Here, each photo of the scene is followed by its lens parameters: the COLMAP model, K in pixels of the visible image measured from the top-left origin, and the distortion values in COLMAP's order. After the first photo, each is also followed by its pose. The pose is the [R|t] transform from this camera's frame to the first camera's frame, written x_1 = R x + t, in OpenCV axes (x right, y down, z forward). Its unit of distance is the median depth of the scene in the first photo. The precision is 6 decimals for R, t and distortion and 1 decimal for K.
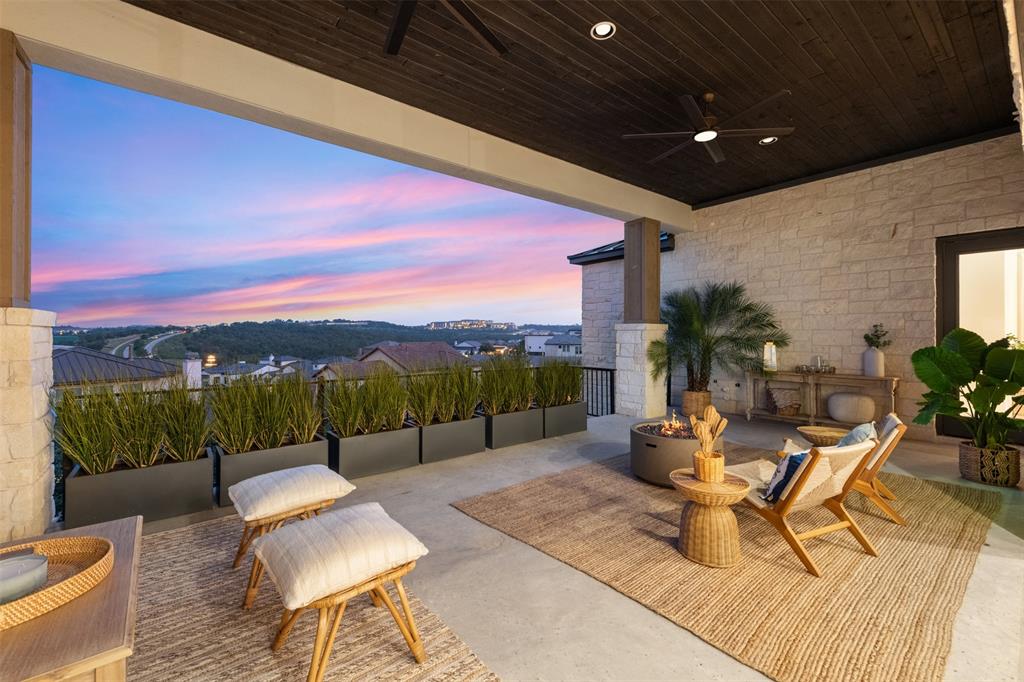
lens RADIAL K [[426.8, 0, 509.4], [0, 426.8, 335.8], [0, 0, 1]] dist [0.008697, -0.001523]
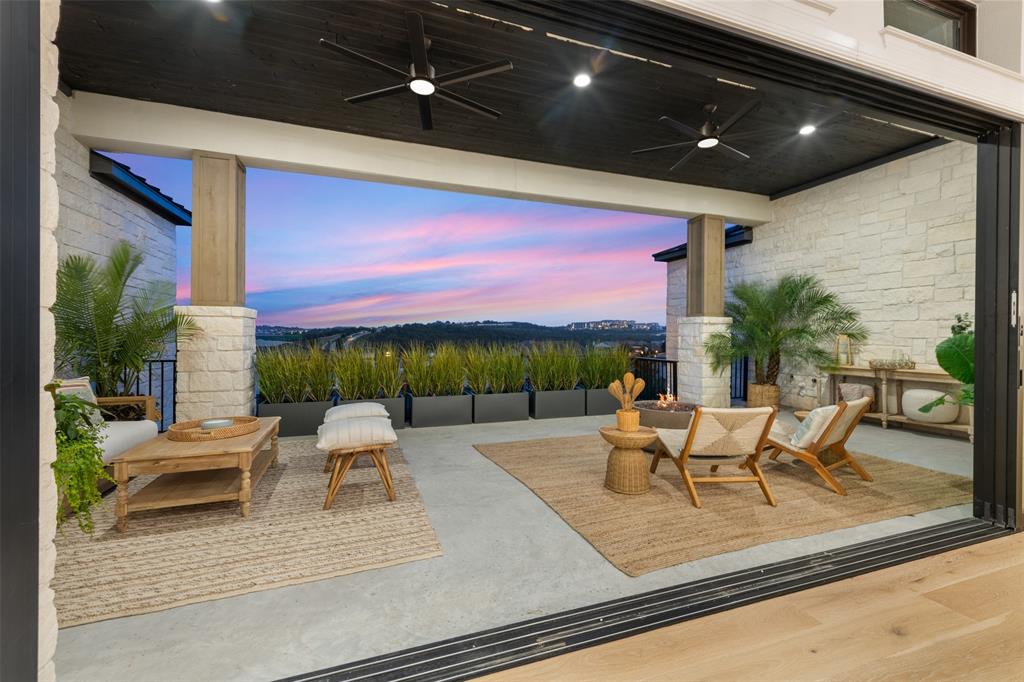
lens RADIAL K [[426.8, 0, 510.7], [0, 426.8, 337.6], [0, 0, 1]] dist [0.008697, -0.001523]
pose [[0.944302, 0.006833, -0.329009, 0.236115], [-0.006348, 0.999977, 0.002548, 0.024135], [0.329019, -0.000317, 0.944323, -0.141787]]
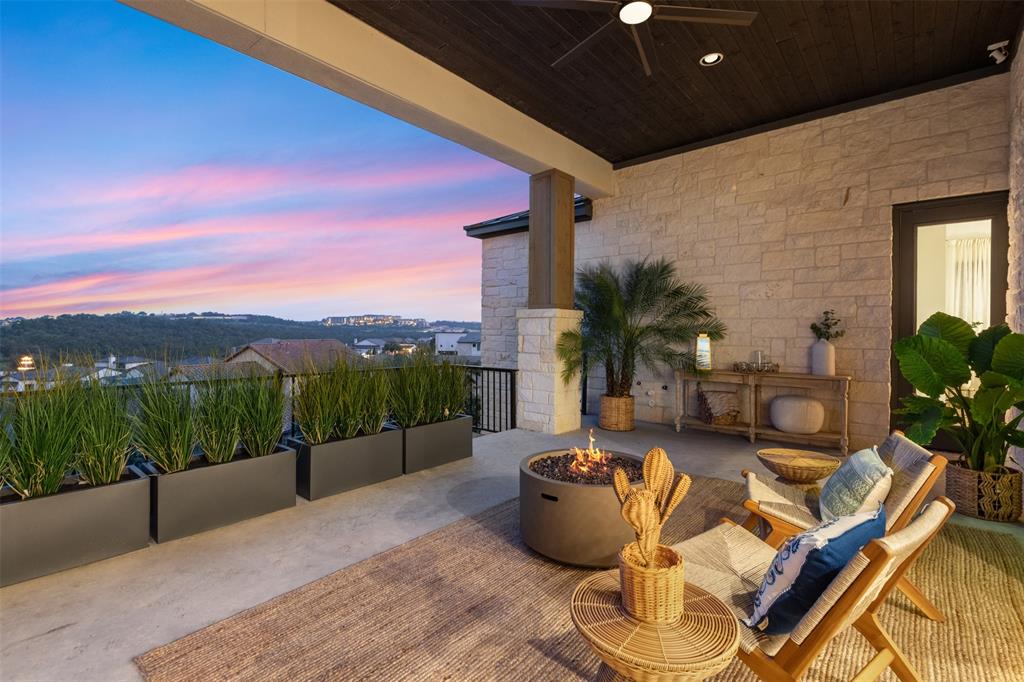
lens RADIAL K [[458.6, 0, 510.6], [0, 458.6, 338.3], [0, 0, 1]] dist [0.007977, -0.001322]
pose [[0.982022, 0.002948, 0.188745, 0.095287], [-0.004699, 0.999950, 0.008832, 0.018054], [-0.188709, -0.009560, 0.981986, 0.233146]]
